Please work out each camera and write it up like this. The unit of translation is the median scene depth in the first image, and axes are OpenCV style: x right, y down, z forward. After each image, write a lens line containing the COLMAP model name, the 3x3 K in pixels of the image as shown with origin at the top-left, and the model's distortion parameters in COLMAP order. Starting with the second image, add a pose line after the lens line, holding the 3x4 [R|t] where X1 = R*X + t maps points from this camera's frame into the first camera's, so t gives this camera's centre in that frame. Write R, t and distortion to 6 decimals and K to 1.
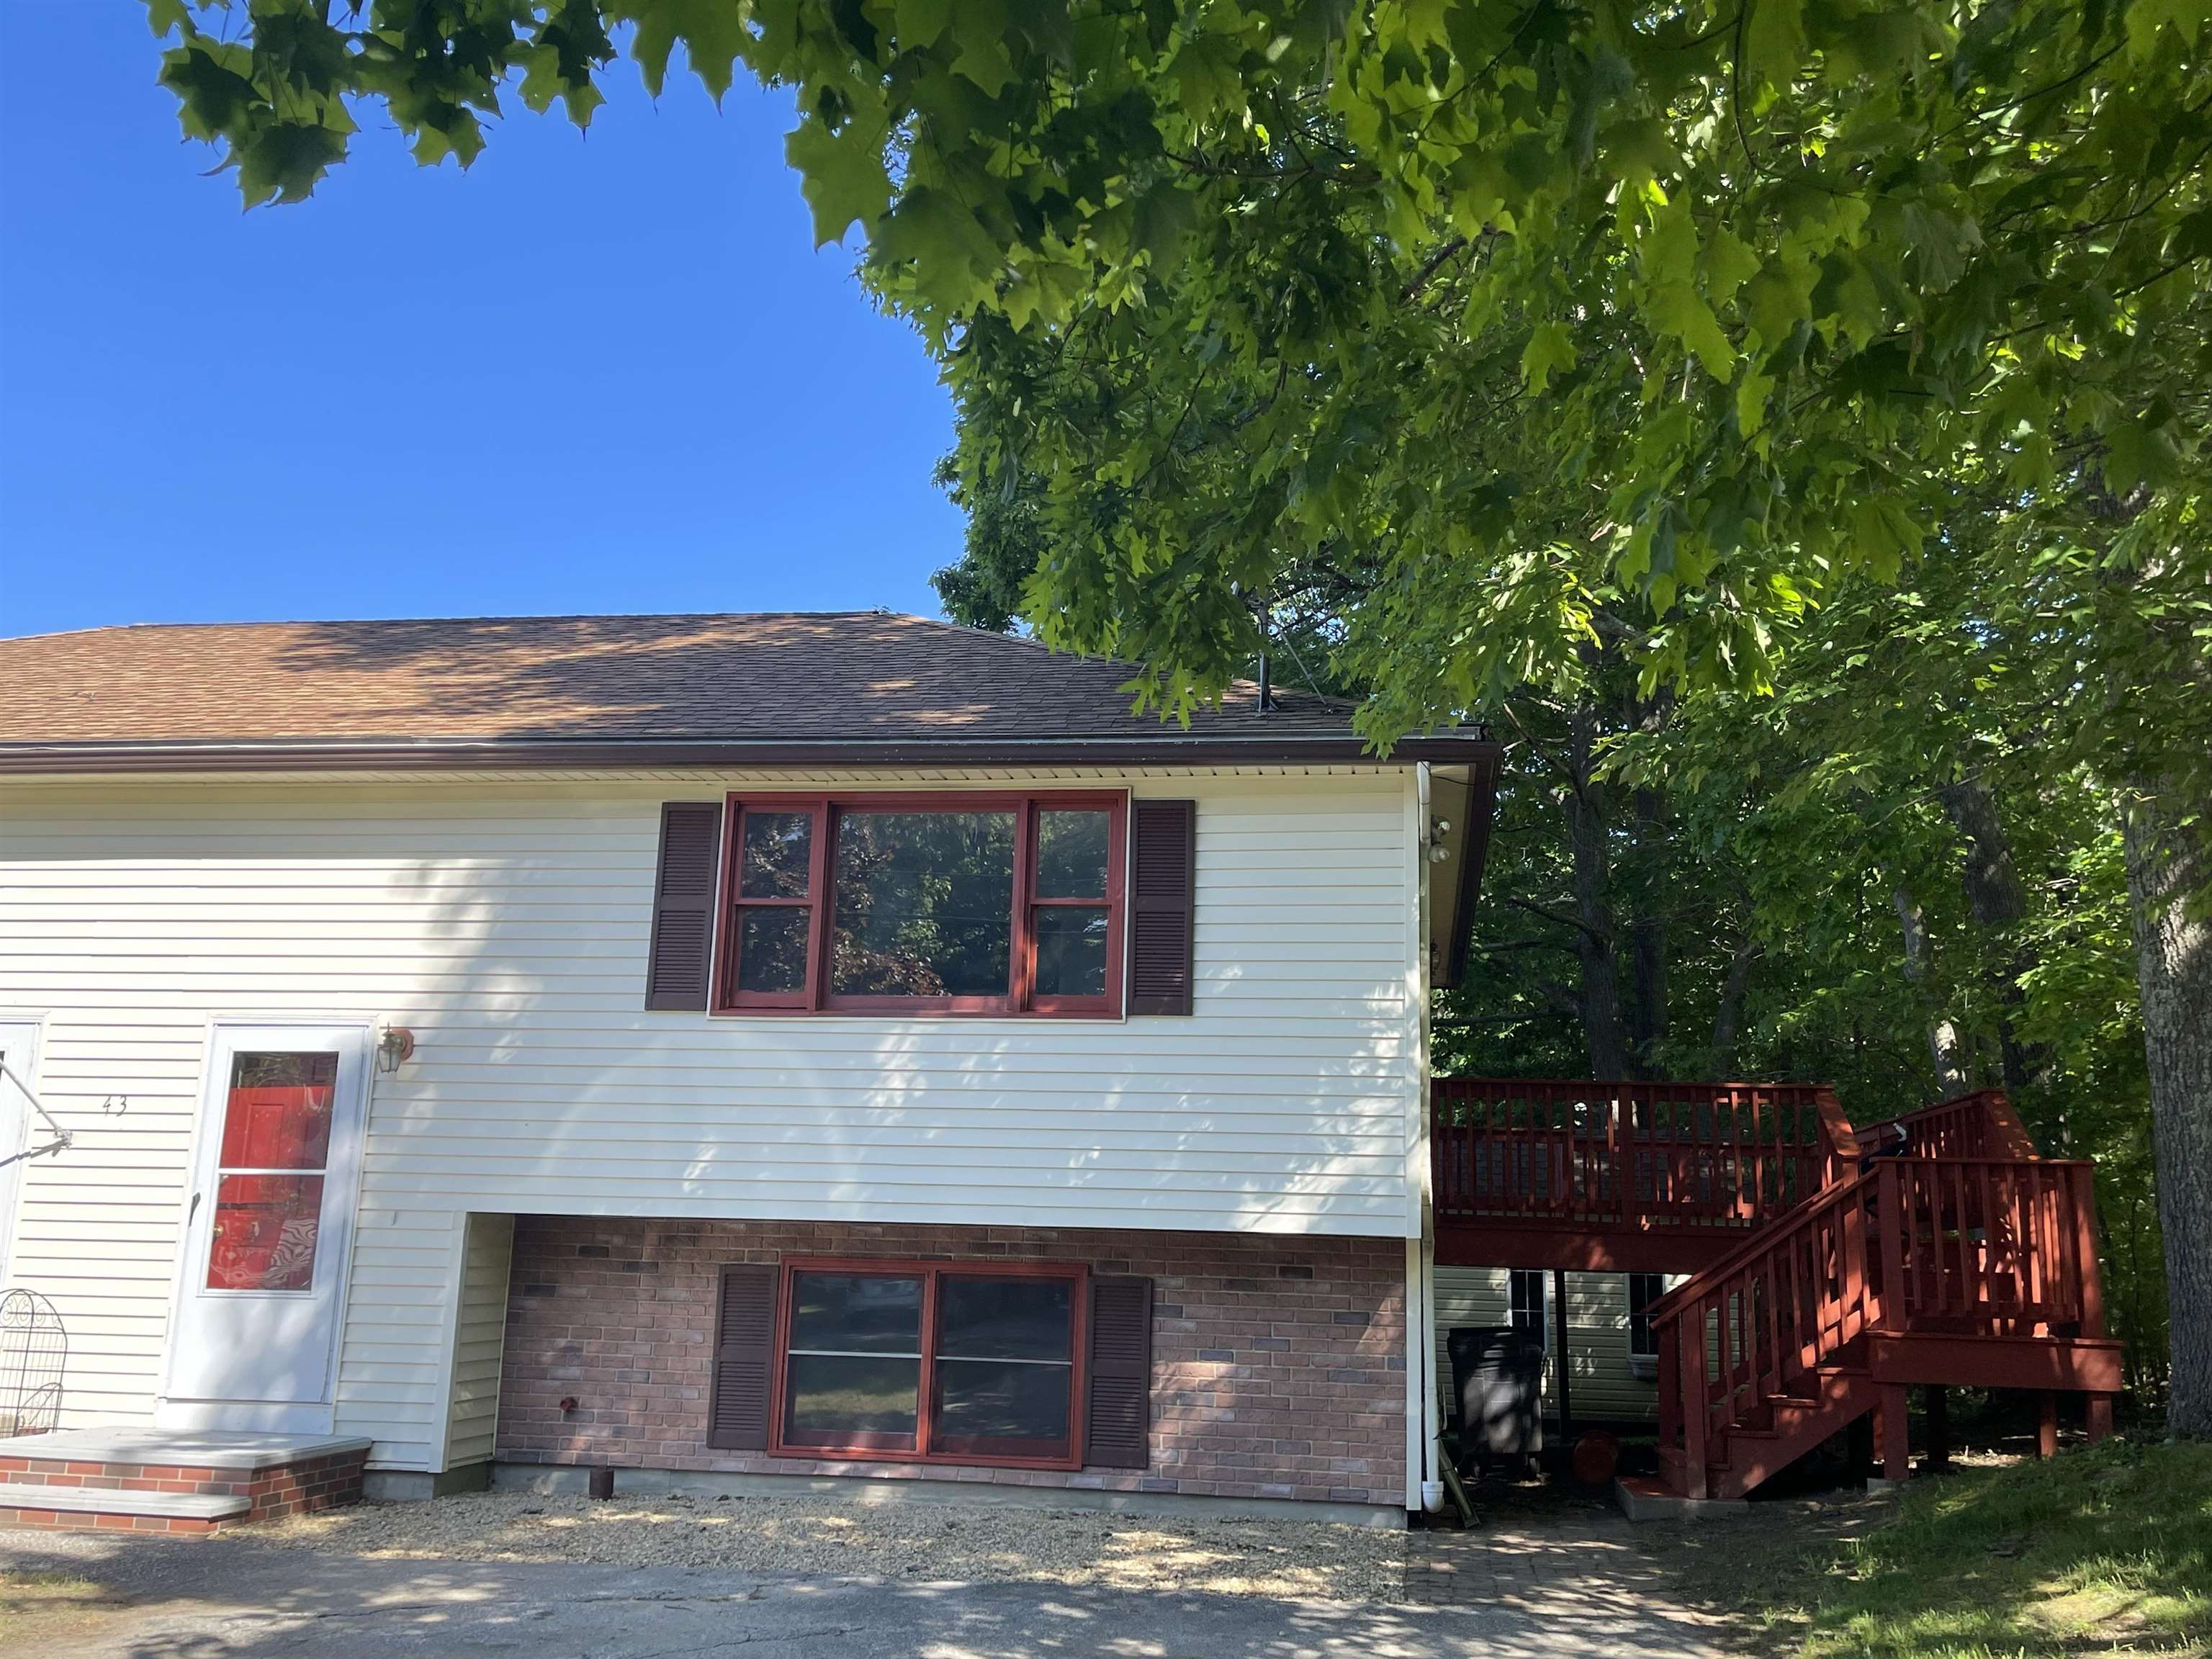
lens RADIAL K [[2034.5, 0, 1106.0], [0, 2034.5, 829.5], [0, 0, 1]] dist [0.052014, 0.002419]
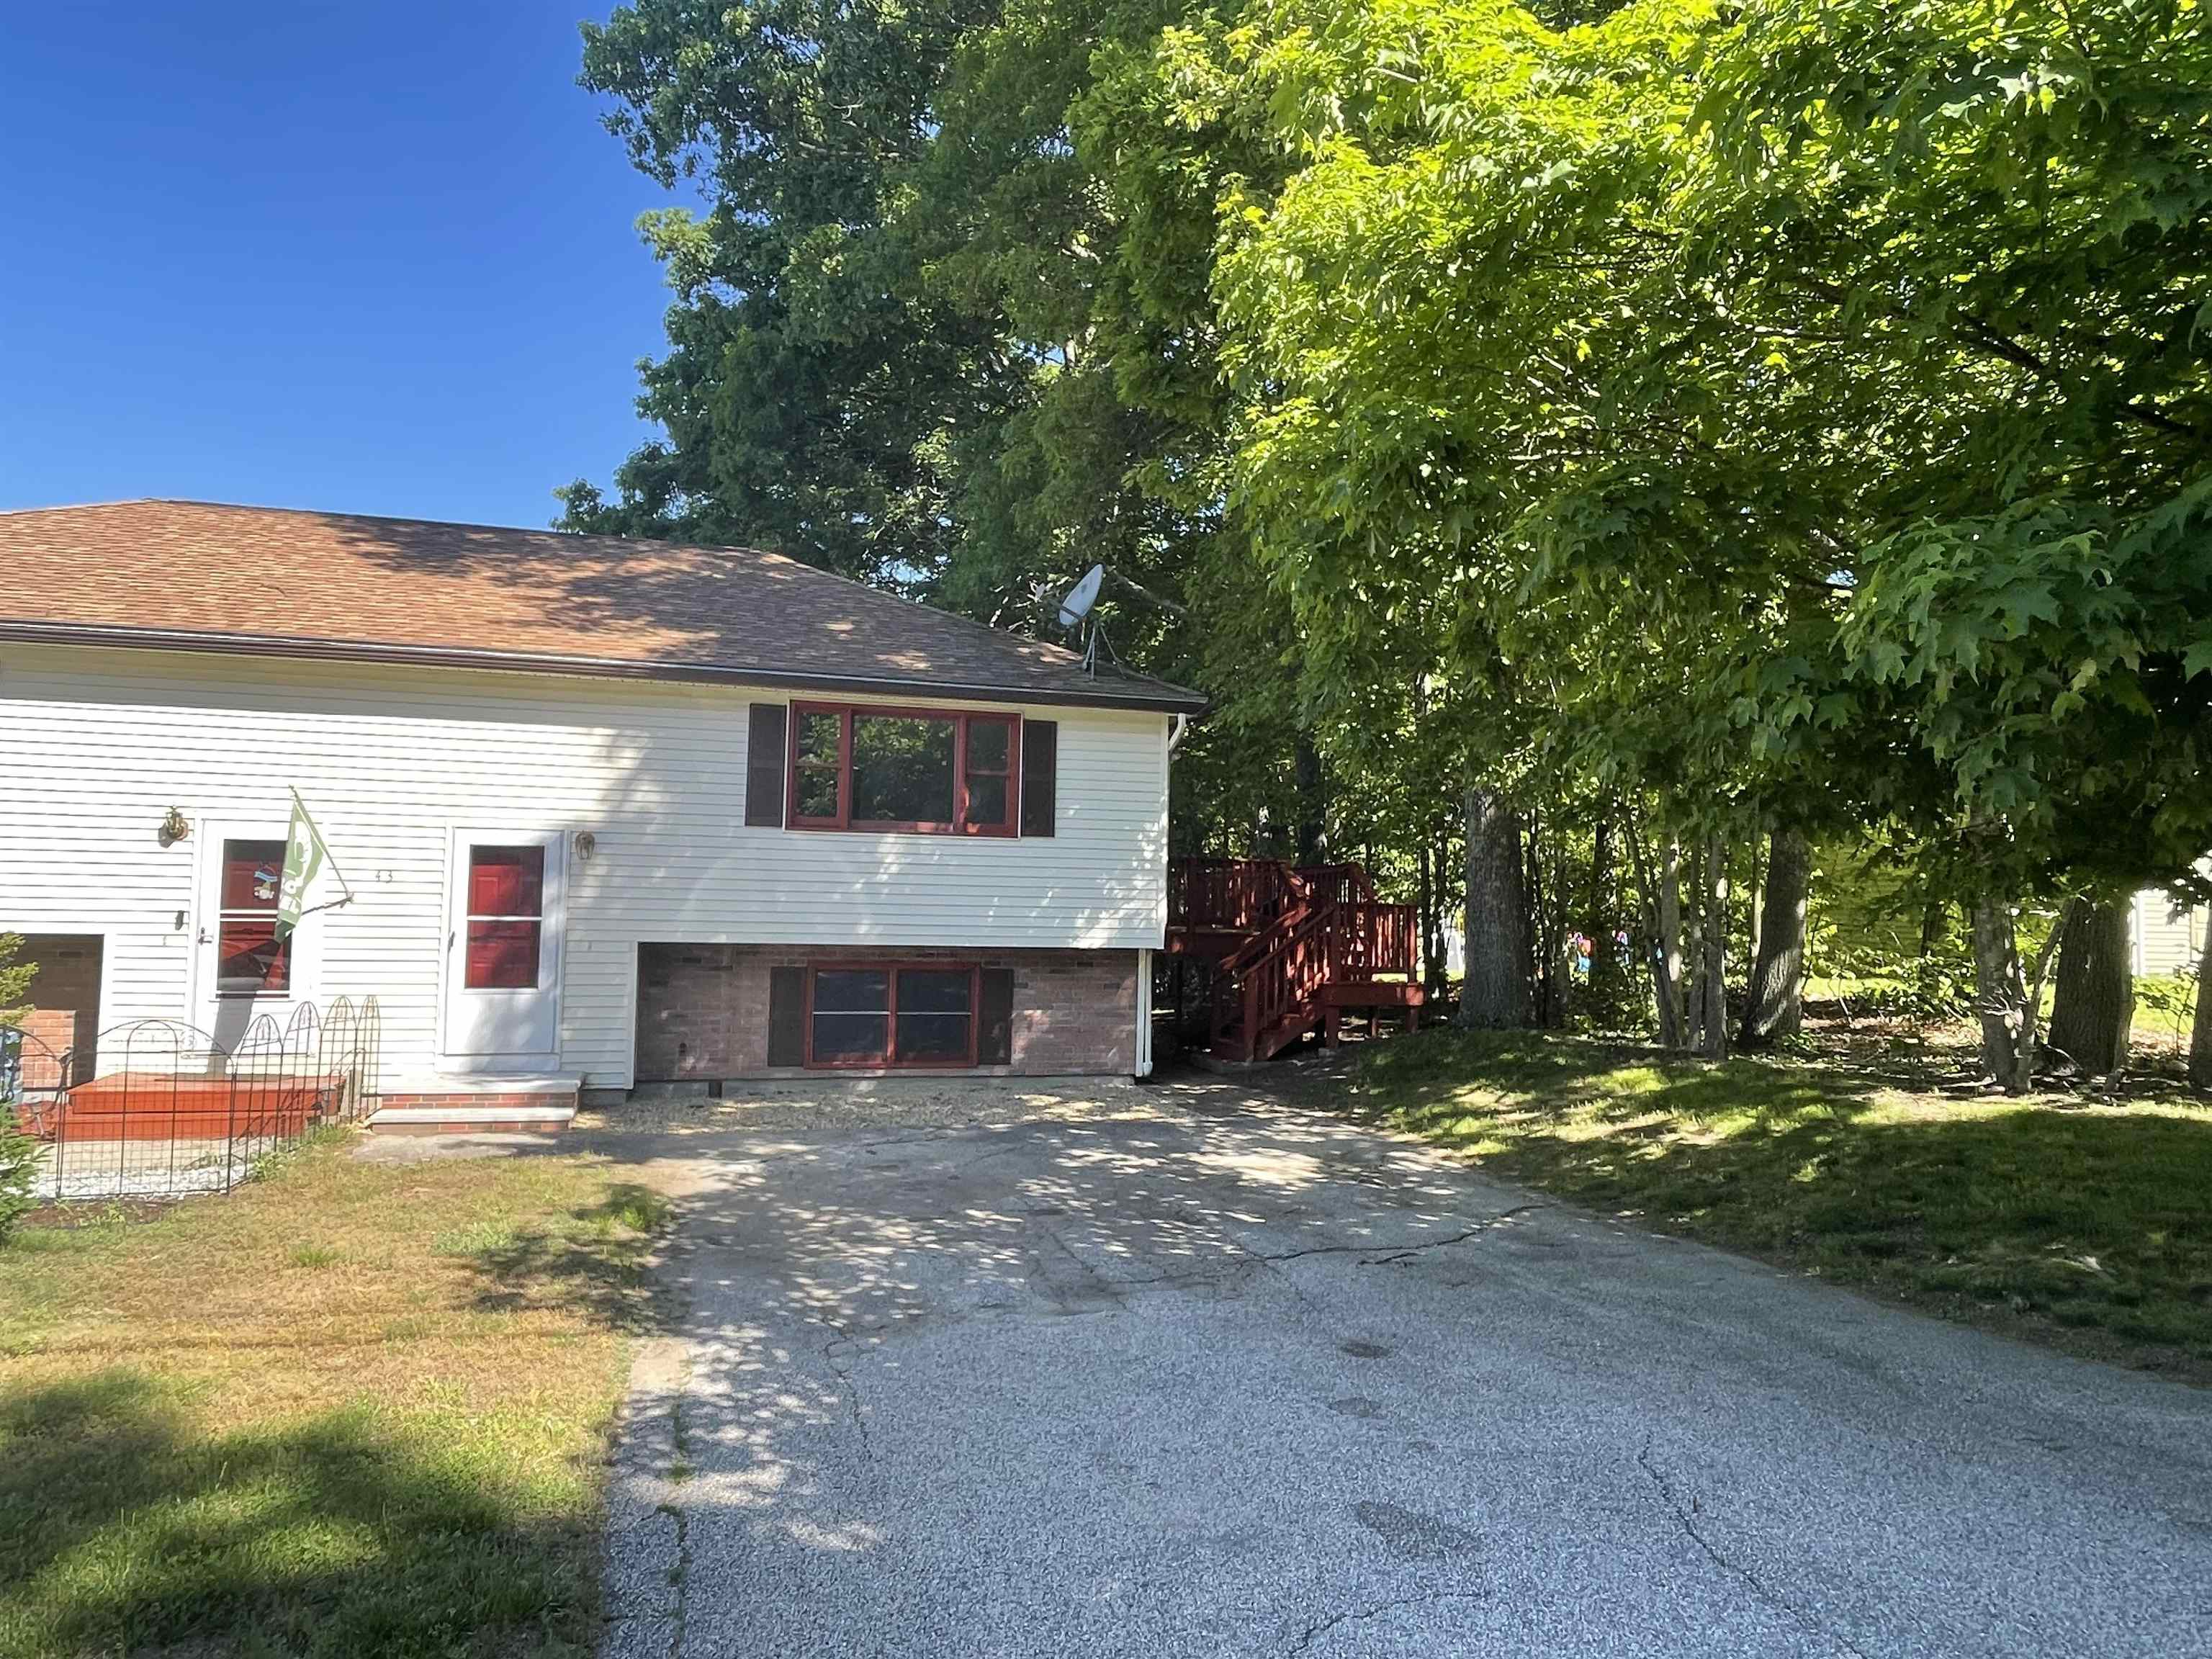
lens RADIAL K [[1421.5, 0, 1106.0], [0, 1421.5, 829.5], [0, 0, 1]] dist [-0.000336, -0.000134]
pose [[0.905065, 0.011775, 0.425110, -0.463288], [-0.083610, 0.985034, 0.150723, -0.116317], [-0.416973, -0.171958, 0.892505, -0.202152]]
